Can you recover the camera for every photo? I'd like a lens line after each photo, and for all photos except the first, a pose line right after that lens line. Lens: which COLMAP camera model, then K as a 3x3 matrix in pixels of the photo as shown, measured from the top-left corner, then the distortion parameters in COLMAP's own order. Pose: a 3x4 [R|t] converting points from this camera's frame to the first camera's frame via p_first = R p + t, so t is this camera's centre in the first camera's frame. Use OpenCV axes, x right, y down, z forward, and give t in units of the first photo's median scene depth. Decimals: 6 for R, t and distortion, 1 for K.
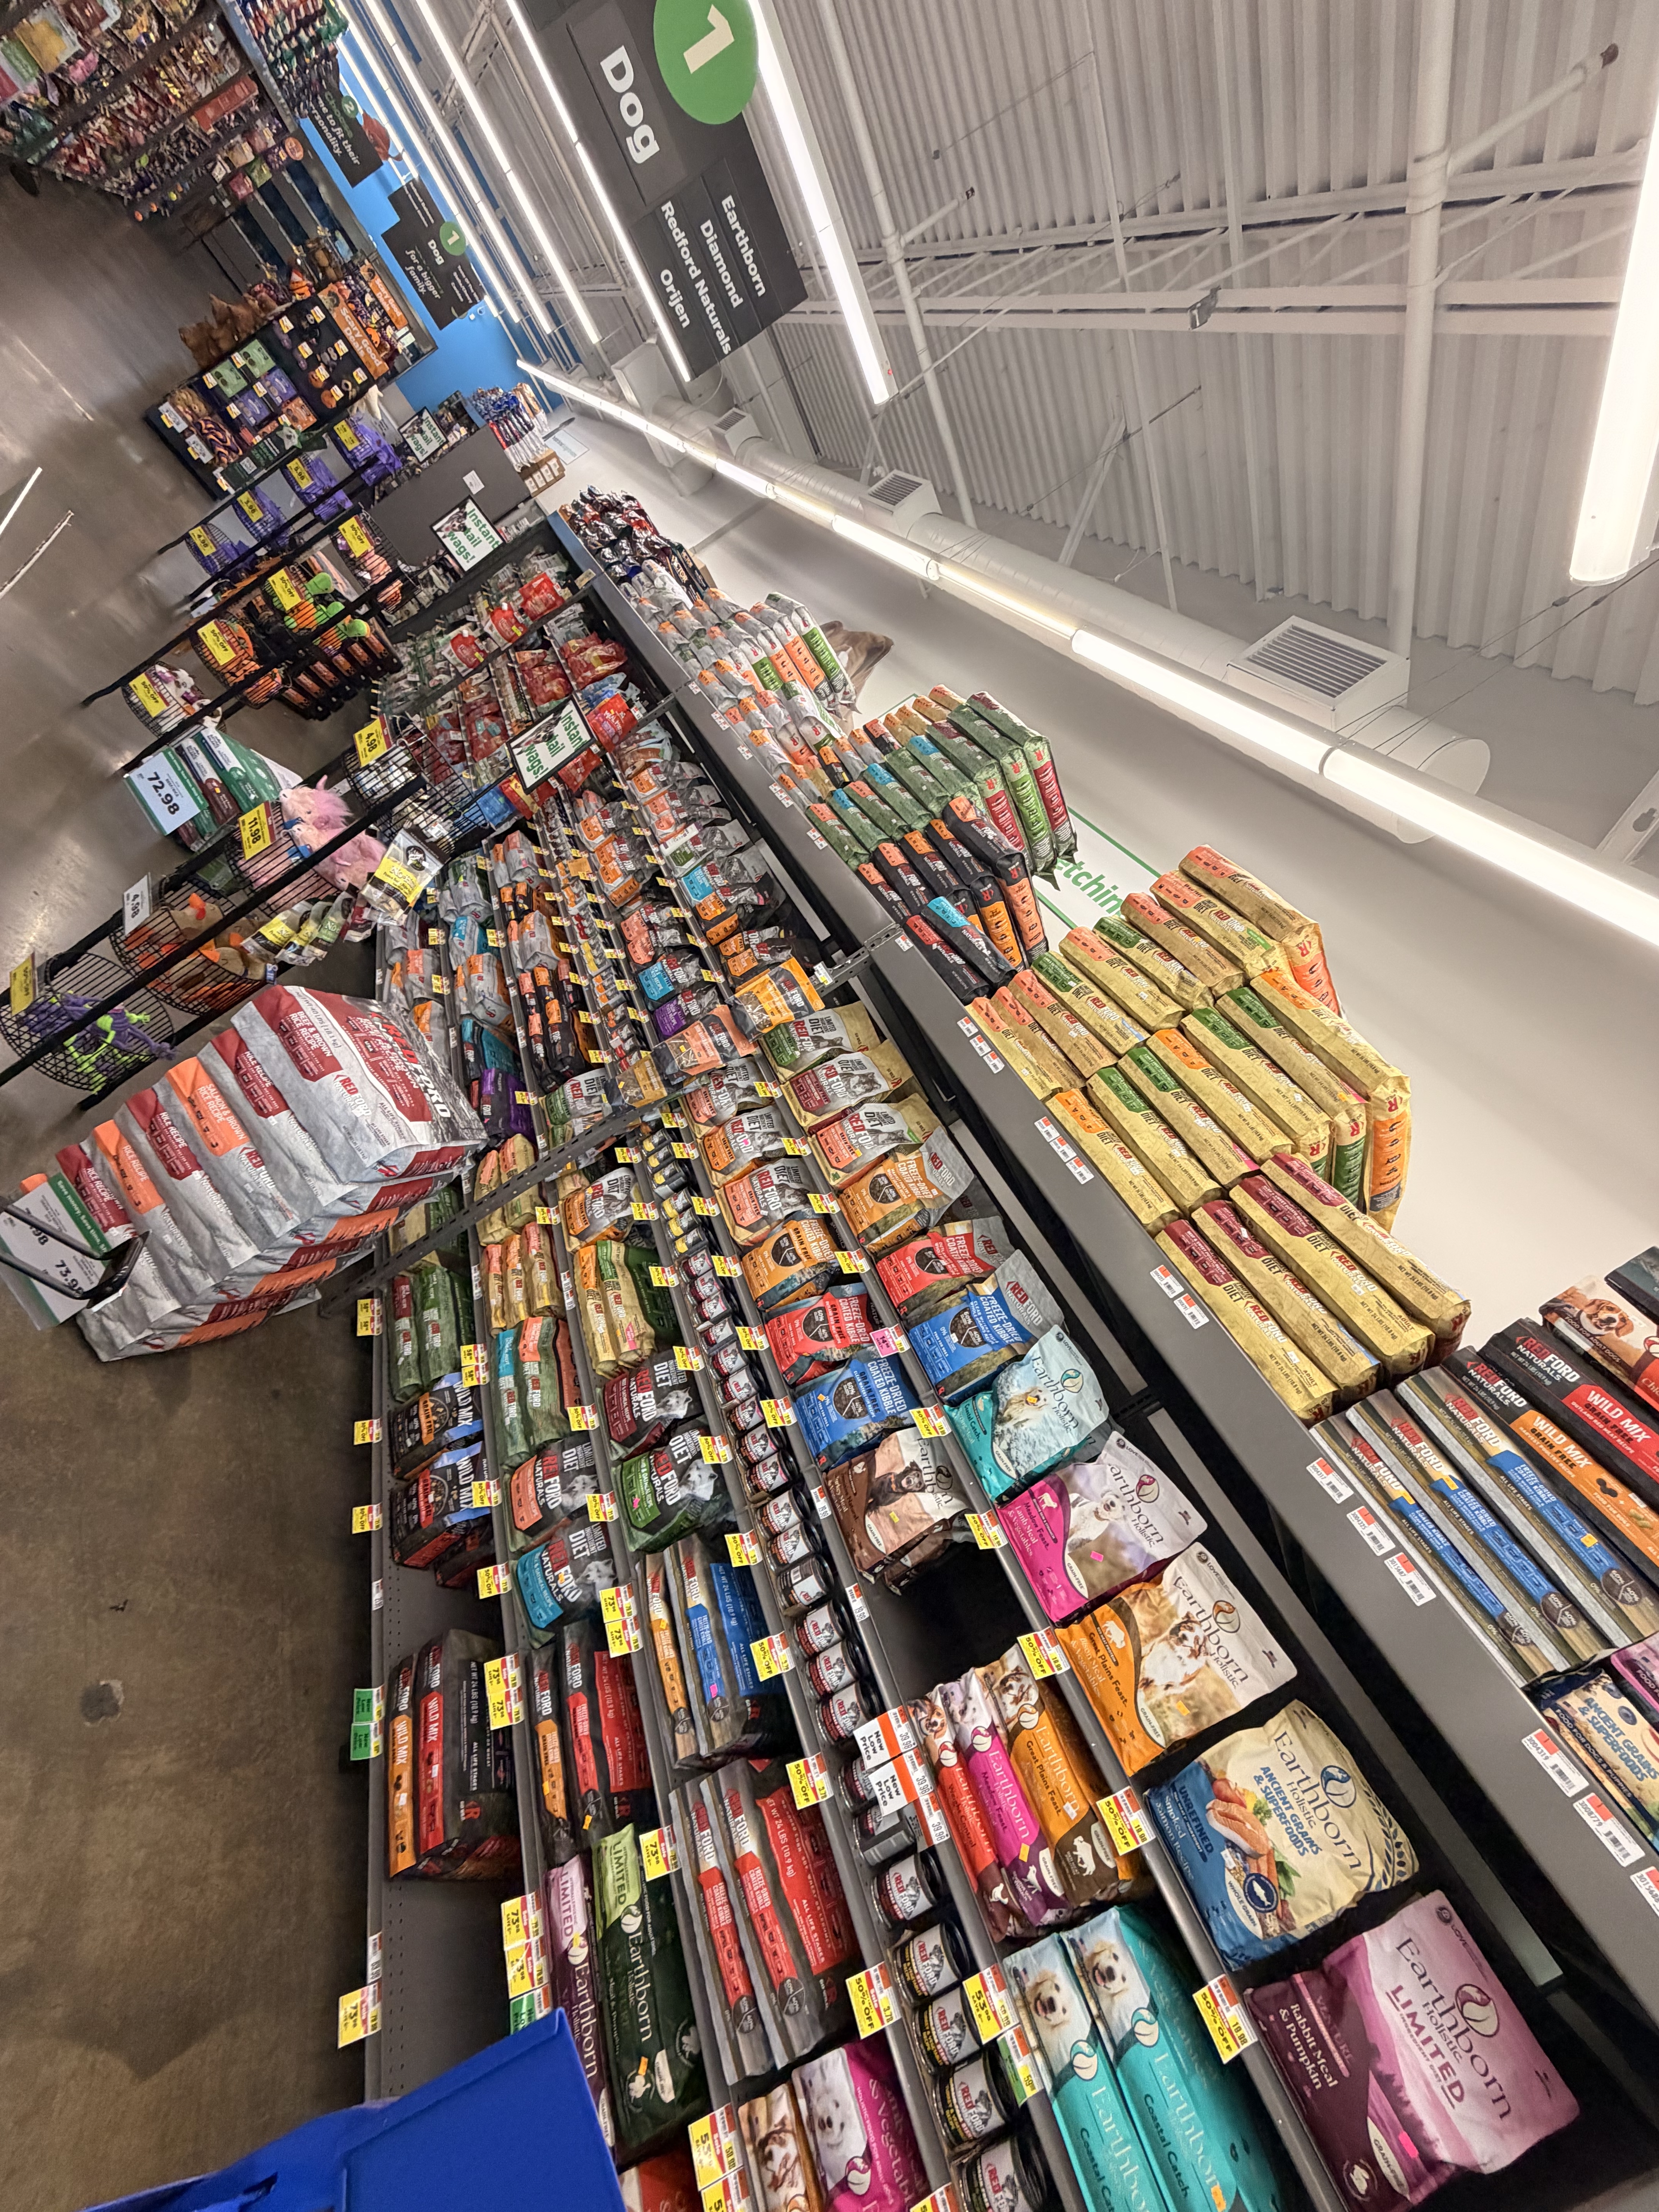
lens RADIAL K [[883.7, 0, 827.5], [0, 883.7, 1102.5], [0, 0, 1]] dist [-0.001668, -0.000263]
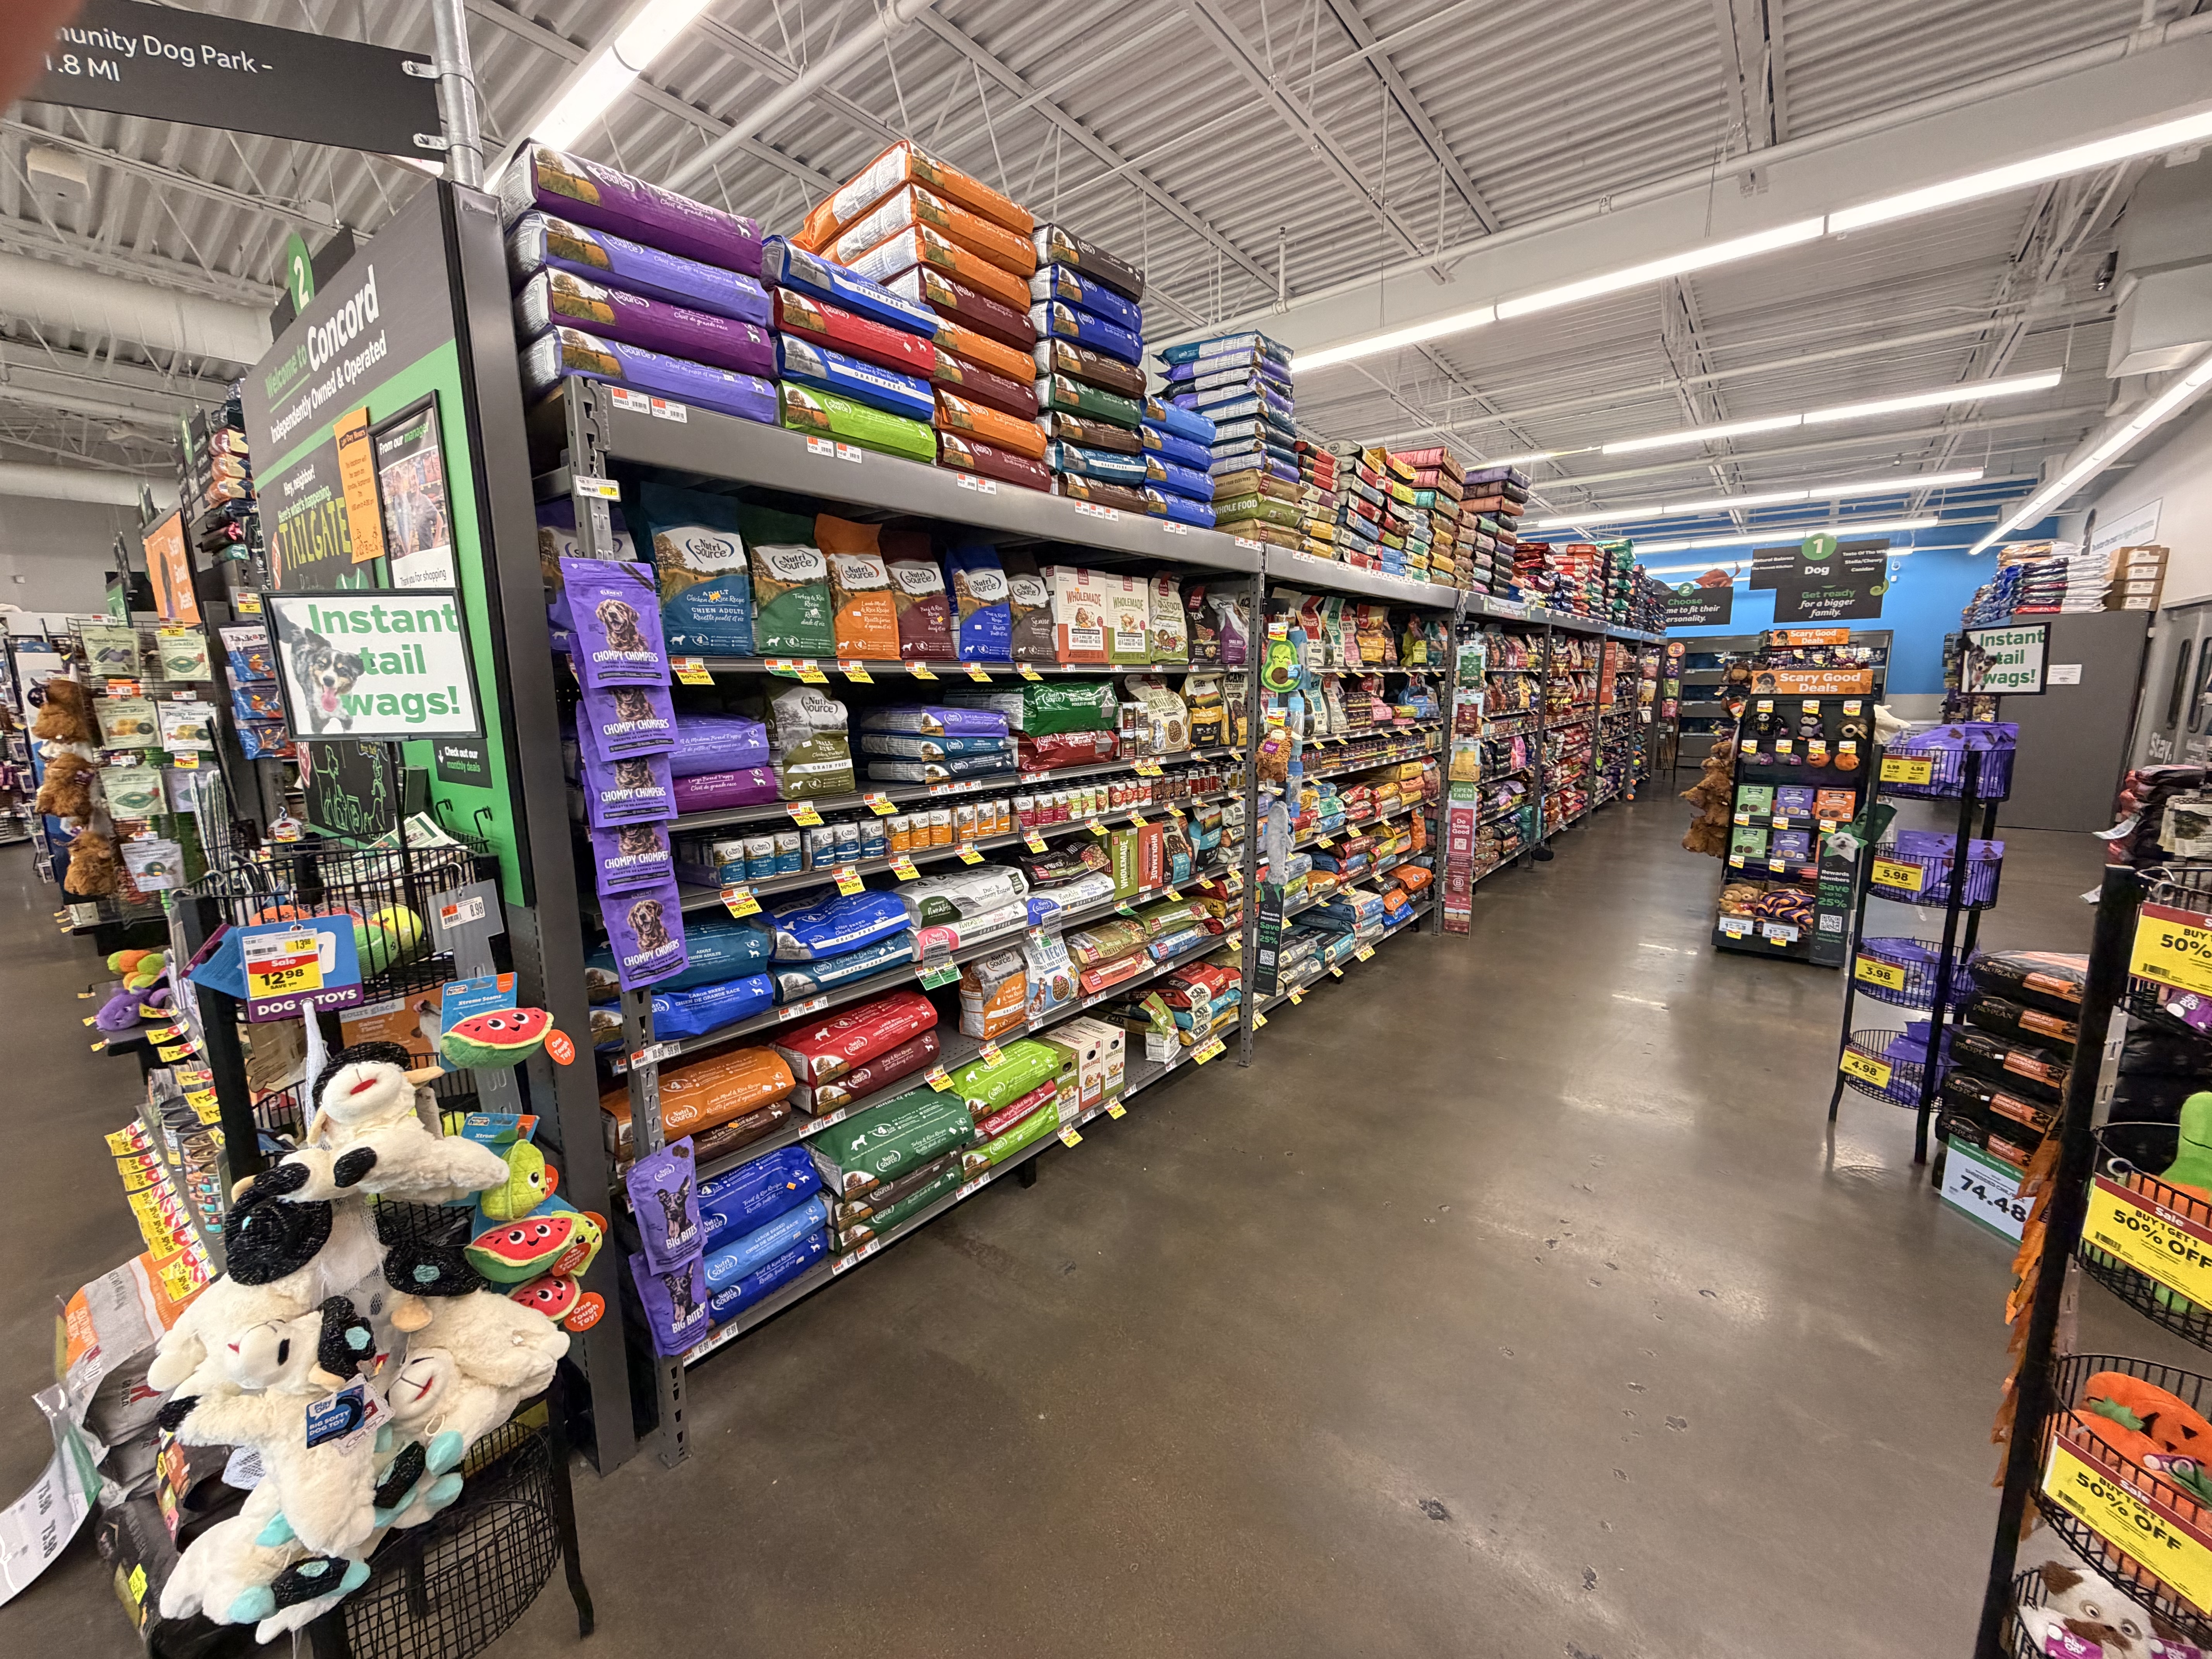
lens RADIAL K [[883.7, 0, 1102.8], [0, 883.7, 827.4], [0, 0, 1]] dist [-0.001668, -0.000263]
pose [[0.094153, -0.743095, -0.662529, -0.180517], [0.046948, 0.668059, -0.742626, -0.247096], [0.994450, 0.038816, 0.097787, 0.318848]]
